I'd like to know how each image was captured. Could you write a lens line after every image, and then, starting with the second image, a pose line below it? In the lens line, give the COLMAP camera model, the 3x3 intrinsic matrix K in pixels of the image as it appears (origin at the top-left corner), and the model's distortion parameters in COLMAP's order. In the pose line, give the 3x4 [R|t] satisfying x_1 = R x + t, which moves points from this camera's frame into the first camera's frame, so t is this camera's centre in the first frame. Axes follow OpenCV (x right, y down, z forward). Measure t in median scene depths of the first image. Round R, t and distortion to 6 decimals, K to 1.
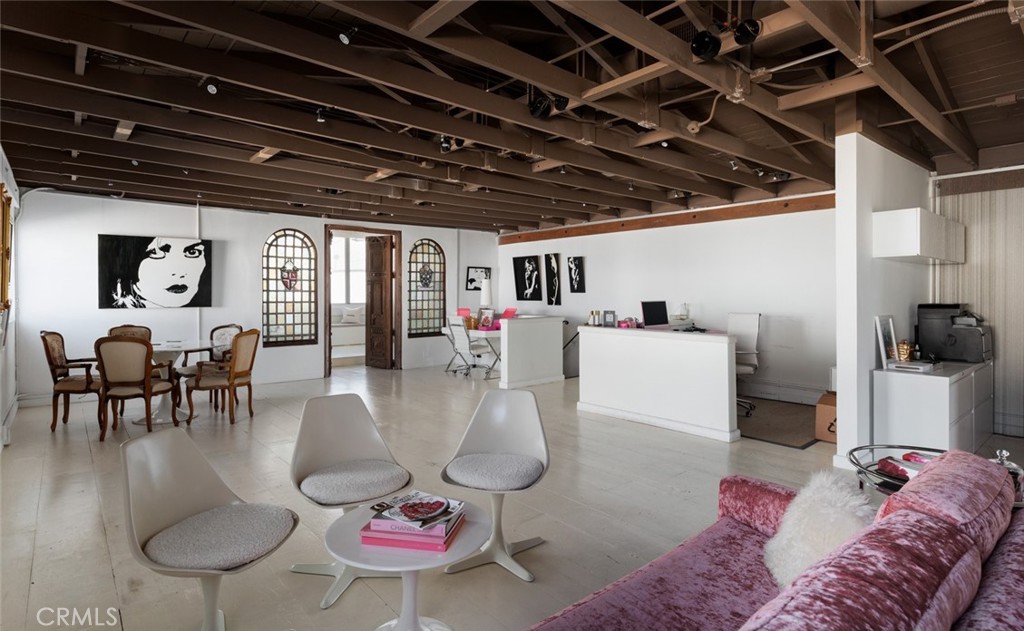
lens RADIAL K [[523.6, 0, 541.3], [0, 523.6, 241.3], [0, 0, 1]] dist [0.001500, -0.000043]
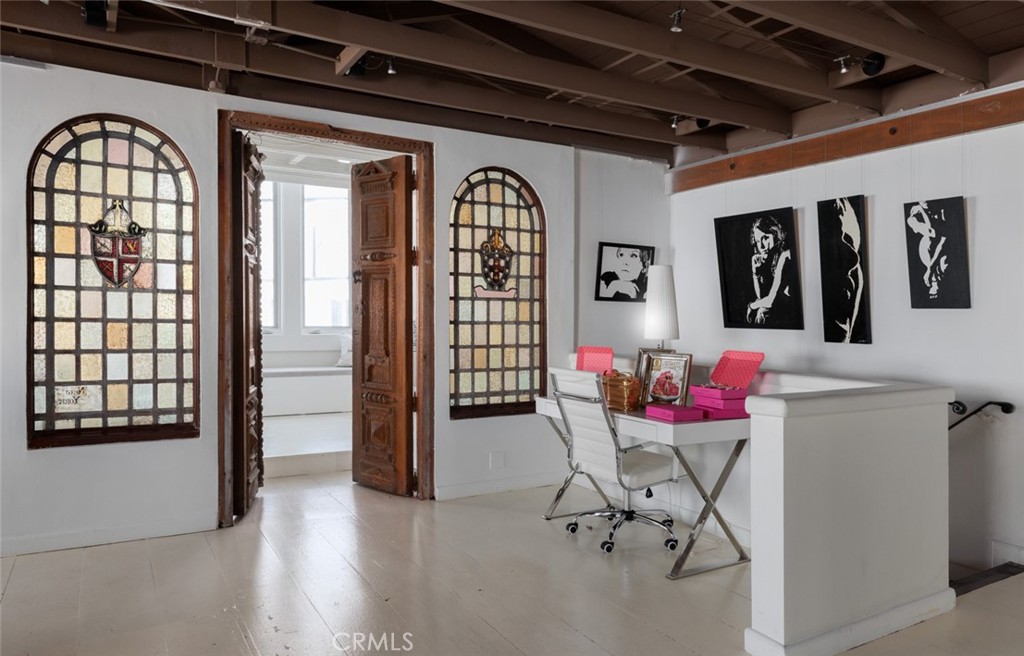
lens RADIAL K [[705.8, 0, 514.1], [0, 705.8, 324.6], [0, 0, 1]] dist [0.000629, -0.000027]
pose [[0.975000, 0.018287, -0.221451, -0.093632], [0.005978, 0.994088, 0.108408, 0.058521], [0.222124, -0.107022, 0.969127, 0.507978]]
